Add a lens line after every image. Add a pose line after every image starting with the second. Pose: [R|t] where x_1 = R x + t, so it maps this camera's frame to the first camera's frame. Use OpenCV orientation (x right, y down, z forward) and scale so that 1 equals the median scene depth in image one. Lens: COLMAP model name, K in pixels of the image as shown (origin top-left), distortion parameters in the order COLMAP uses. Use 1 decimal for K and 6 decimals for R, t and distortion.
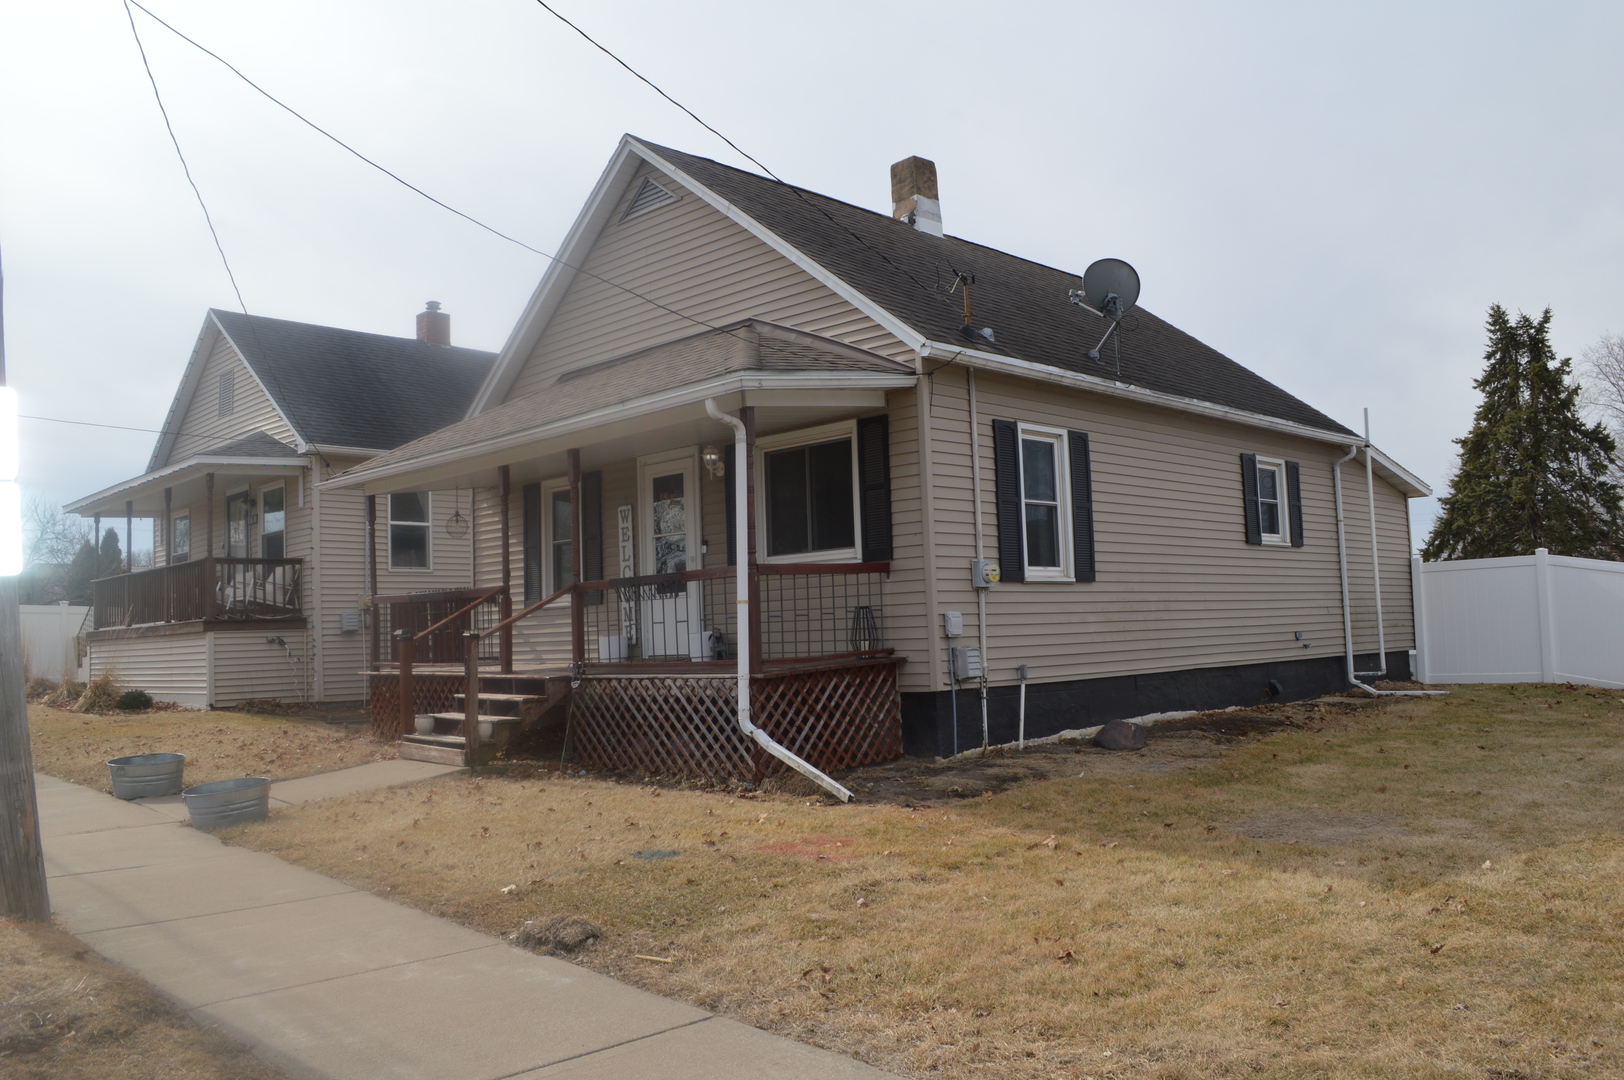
lens RADIAL K [[1303.9, 0, 814.6], [0, 1303.9, 546.0], [0, 0, 1]] dist [-0.084547, 0.016257]
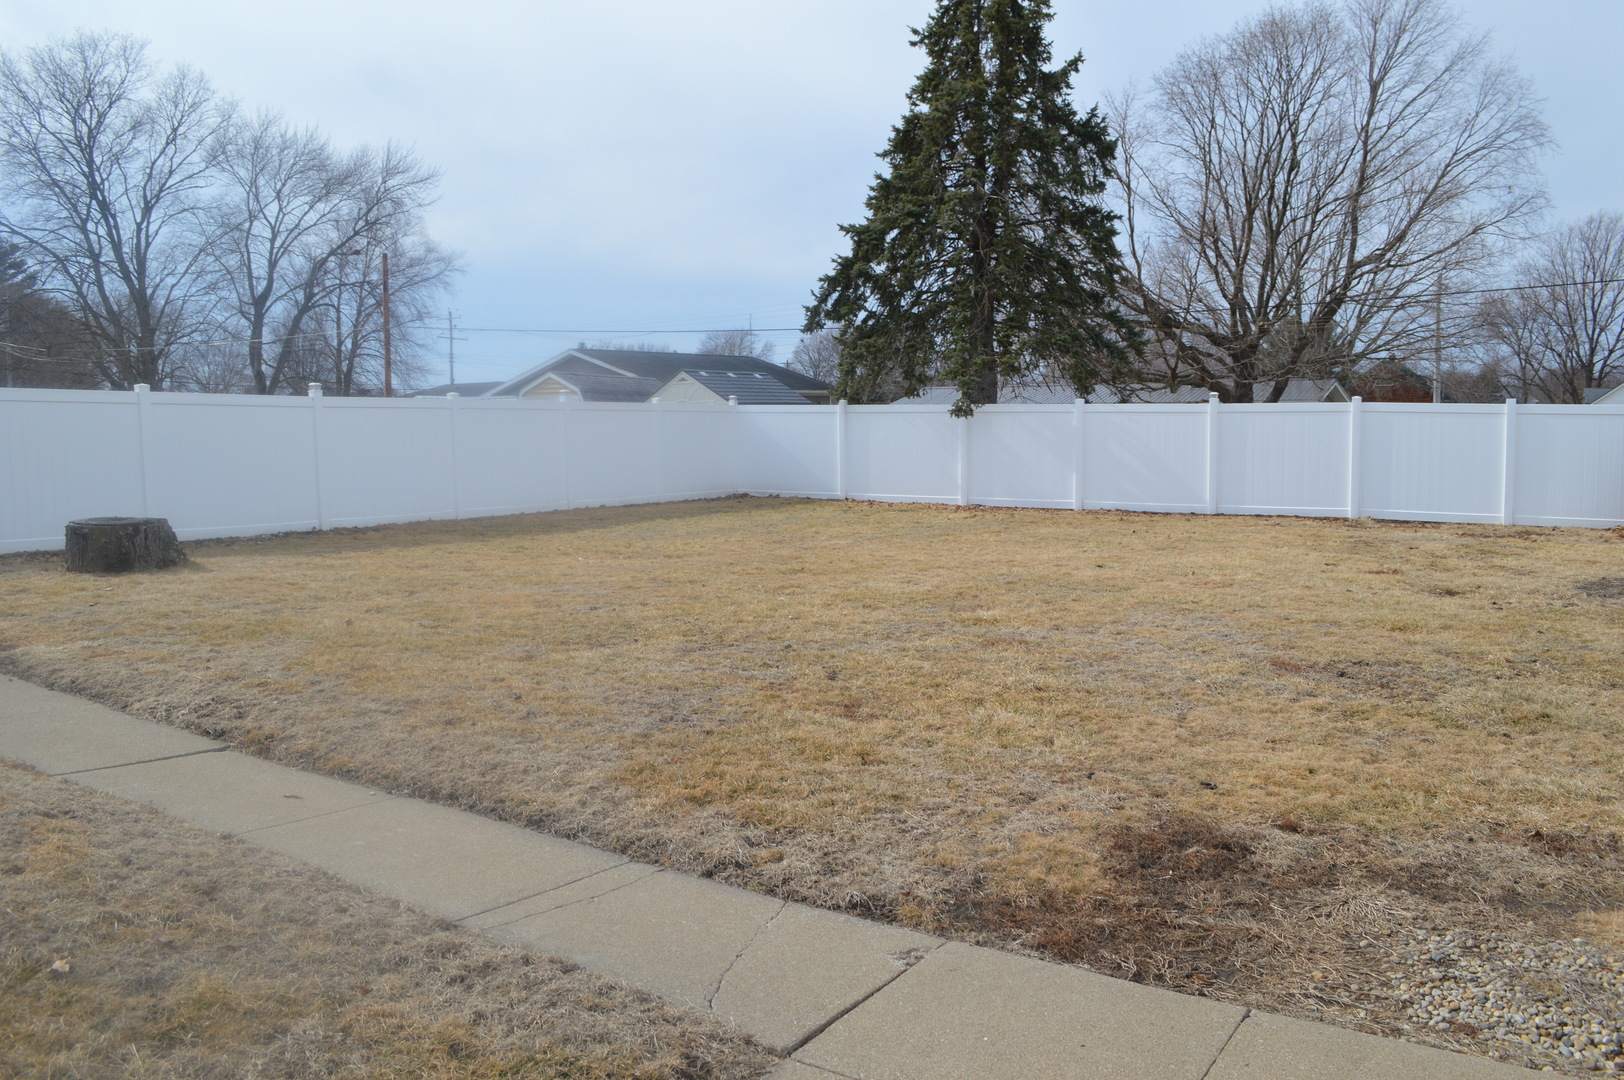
lens RADIAL K [[1303.9, 0, 809.0], [0, 1303.9, 537.9], [0, 0, 1]] dist [-0.084547, 0.016257]
pose [[0.970122, -0.001679, 0.242612, 0.332882], [-0.037774, 0.986736, 0.157876, 0.013412], [-0.239659, -0.162323, 0.957191, 0.402241]]
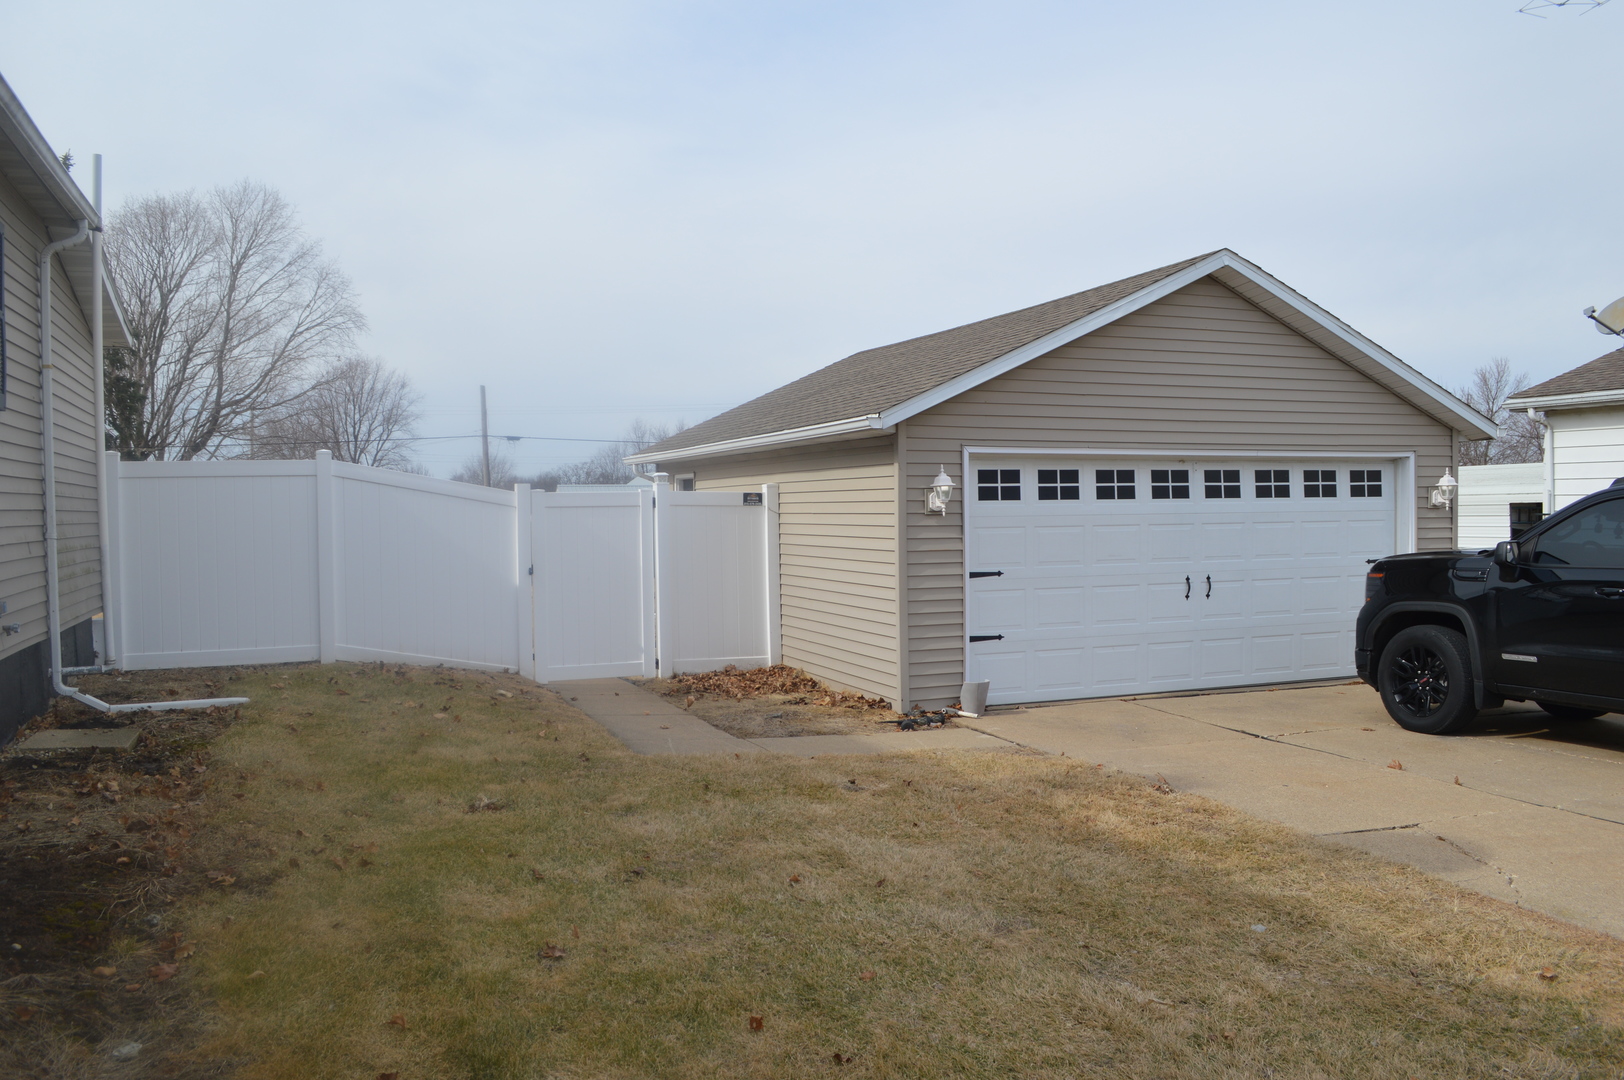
lens RADIAL K [[1303.9, 0, 814.2], [0, 1303.9, 540.4], [0, 0, 1]] dist [-0.084547, 0.016257]
pose [[0.400427, 0.004962, 0.916315, 0.036081], [-0.066258, 0.997524, 0.023553, 0.007002], [-0.913930, -0.070145, 0.399765, 0.227050]]
